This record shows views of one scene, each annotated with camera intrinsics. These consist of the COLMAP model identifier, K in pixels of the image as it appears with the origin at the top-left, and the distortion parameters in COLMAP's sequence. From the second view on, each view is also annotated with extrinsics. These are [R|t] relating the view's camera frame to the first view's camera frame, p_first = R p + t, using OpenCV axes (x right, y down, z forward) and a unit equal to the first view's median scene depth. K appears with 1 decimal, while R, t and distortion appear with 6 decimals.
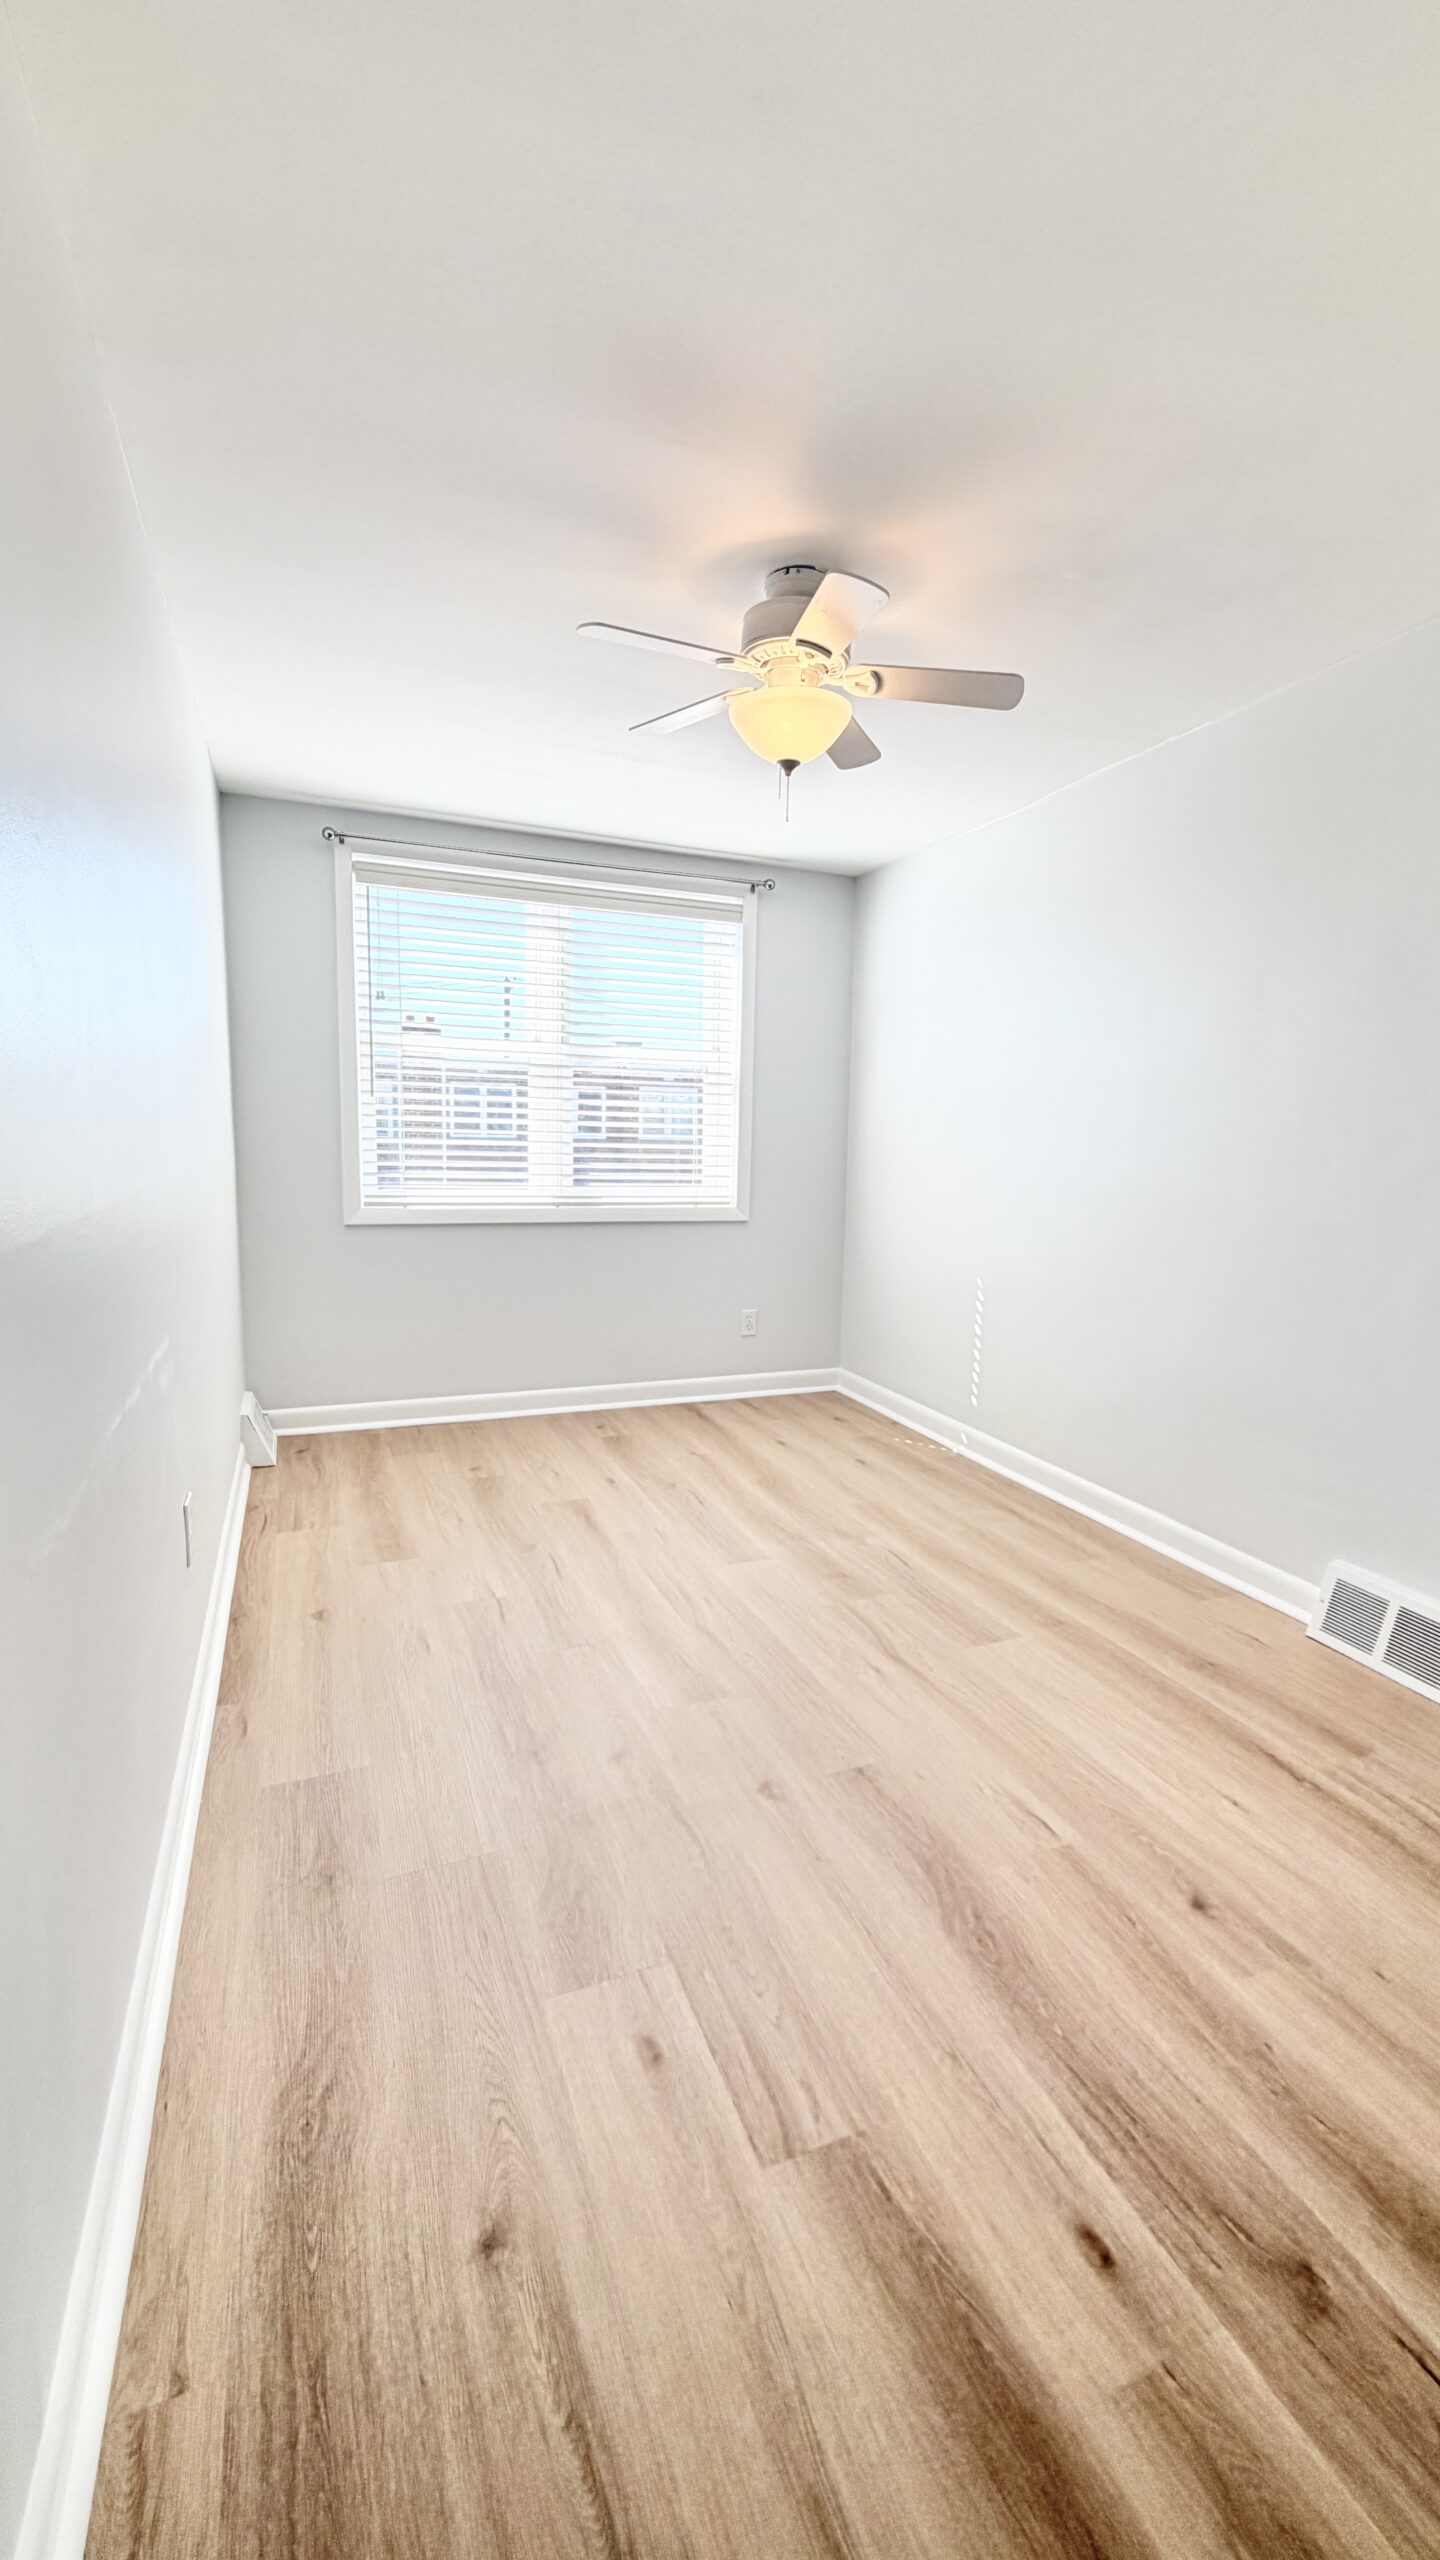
lens RADIAL K [[1016.9, 0, 714.6], [0, 1016.9, 1276.7], [0, 0, 1]] dist [0.000164, -0.000226]
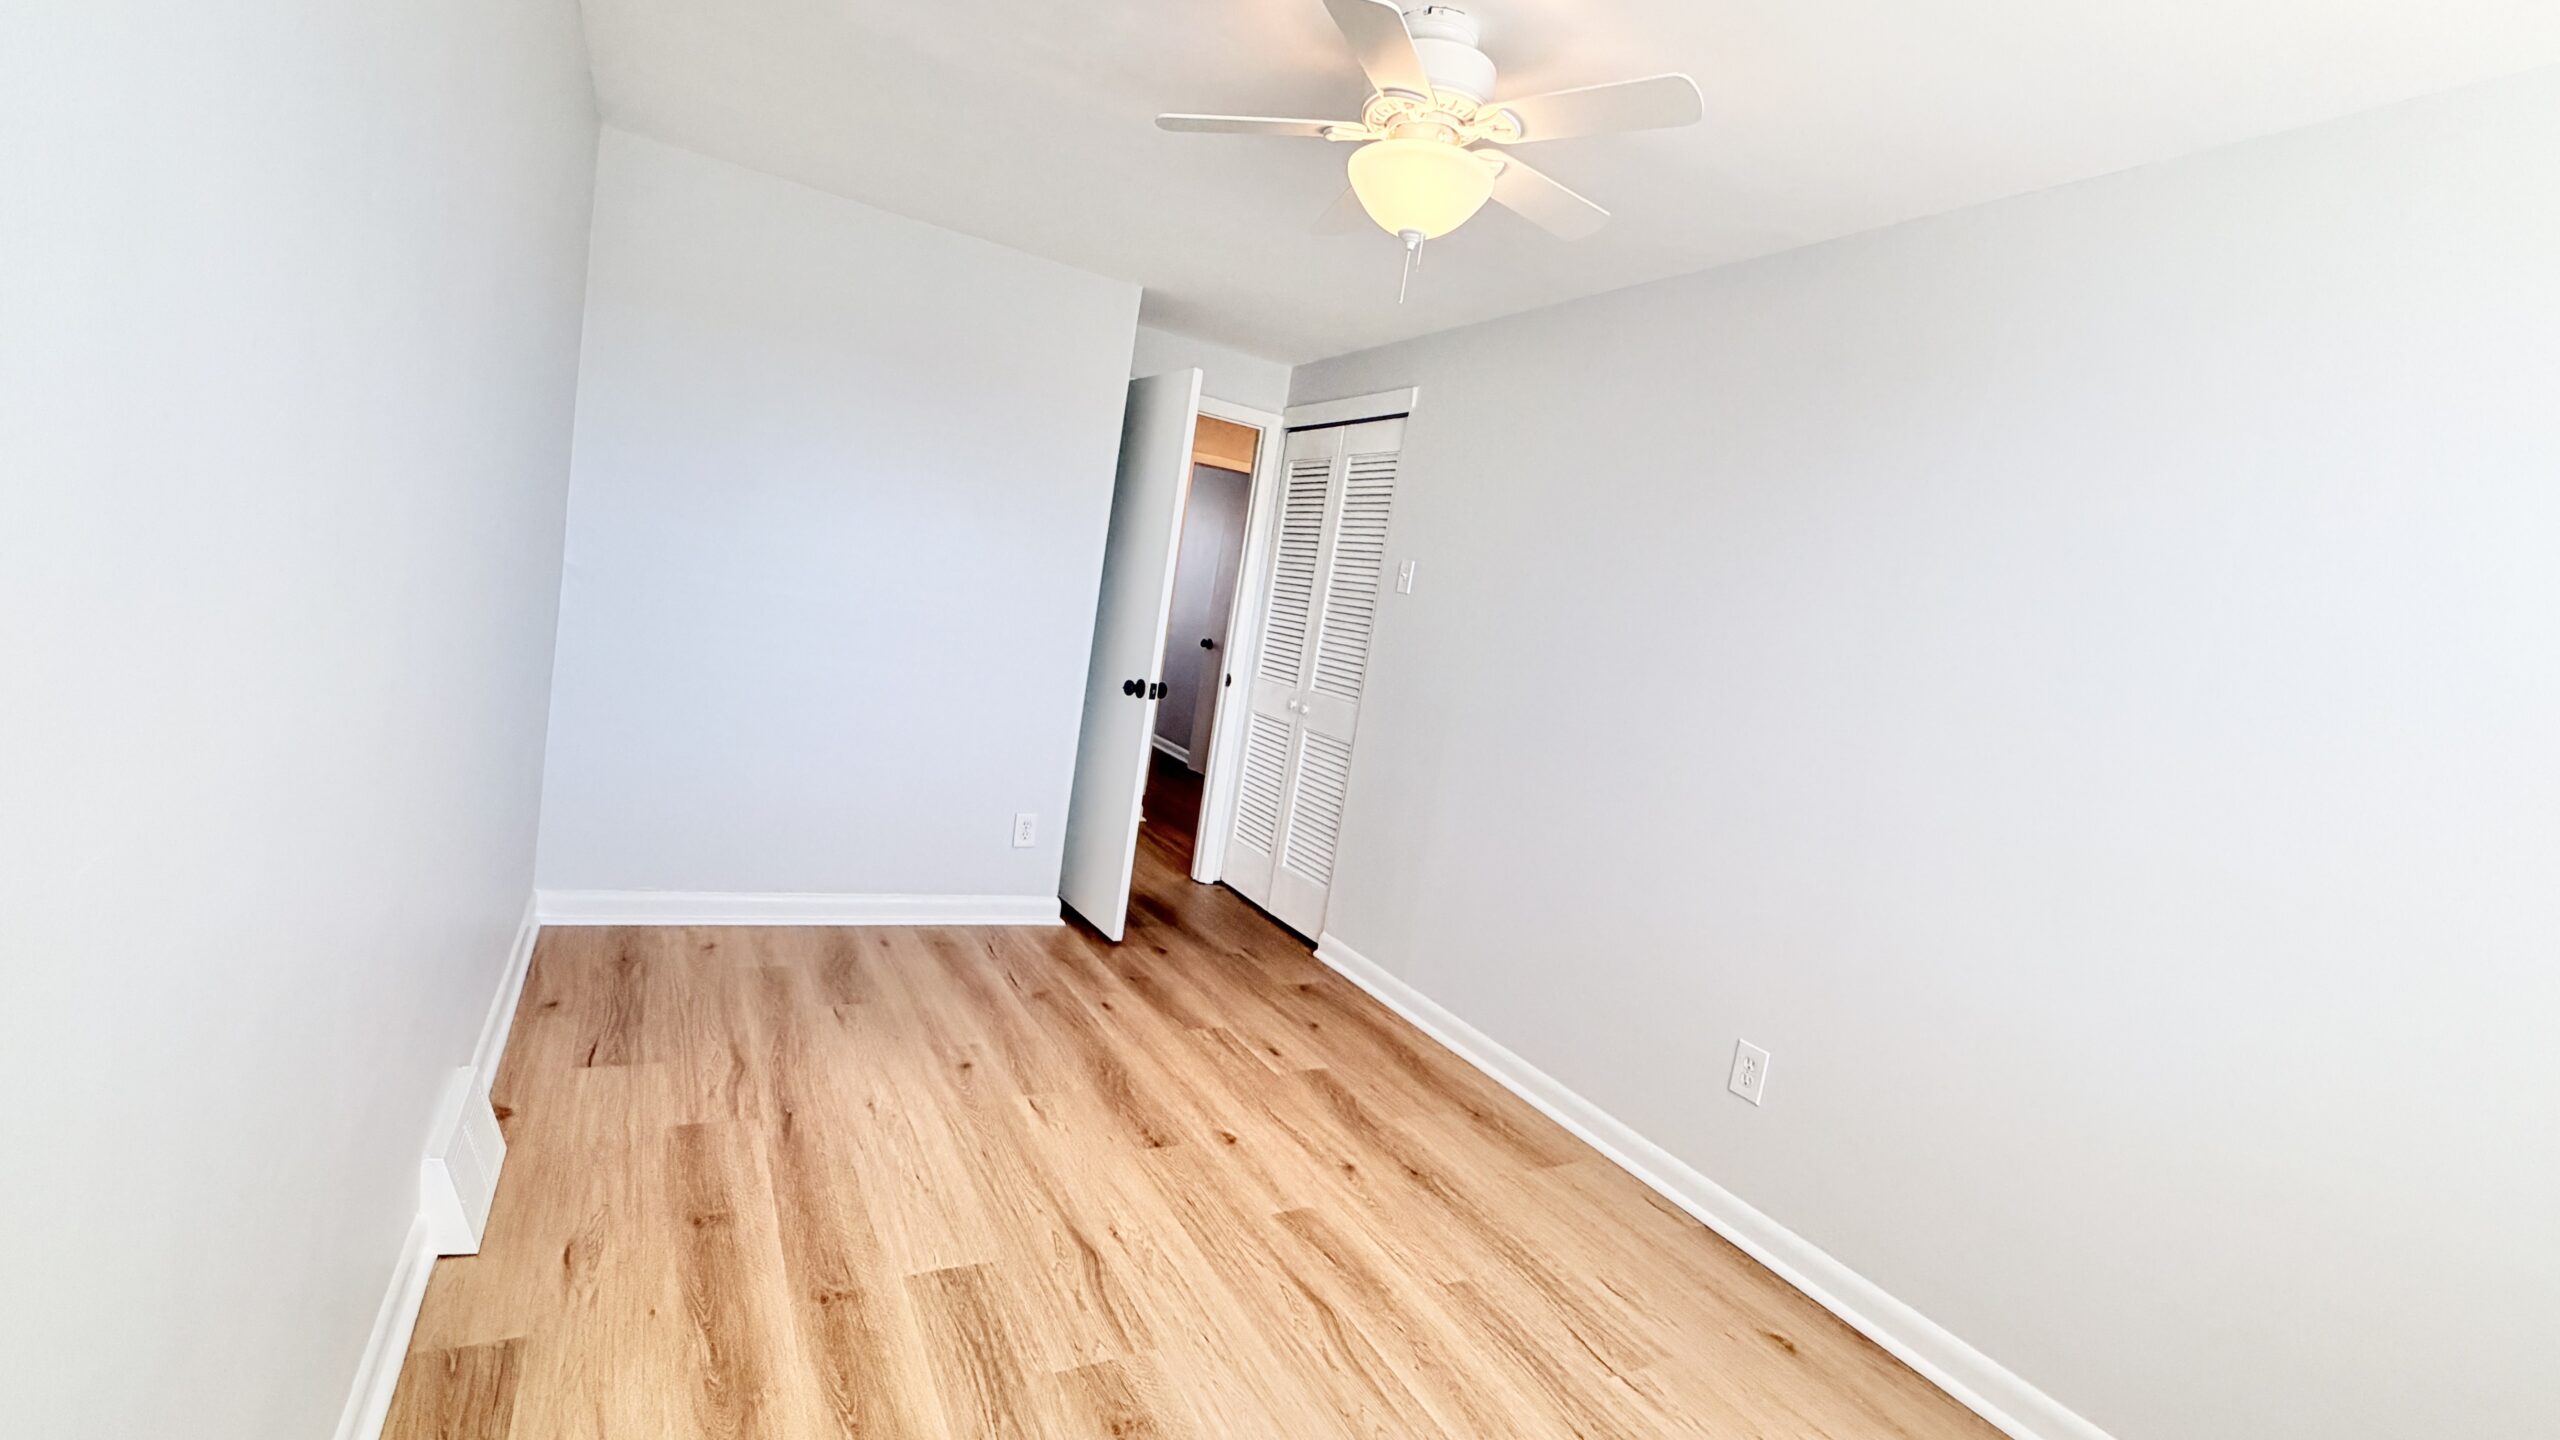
lens RADIAL K [[1016.9, 0, 1272.7], [0, 1016.9, 726.2], [0, 0, 1]] dist [0.000164, -0.000226]
pose [[-0.977085, -0.155411, -0.145439, 0.272940], [-0.187778, 0.951114, 0.245198, -0.342321], [0.100223, 0.266890, -0.958502, 2.124445]]
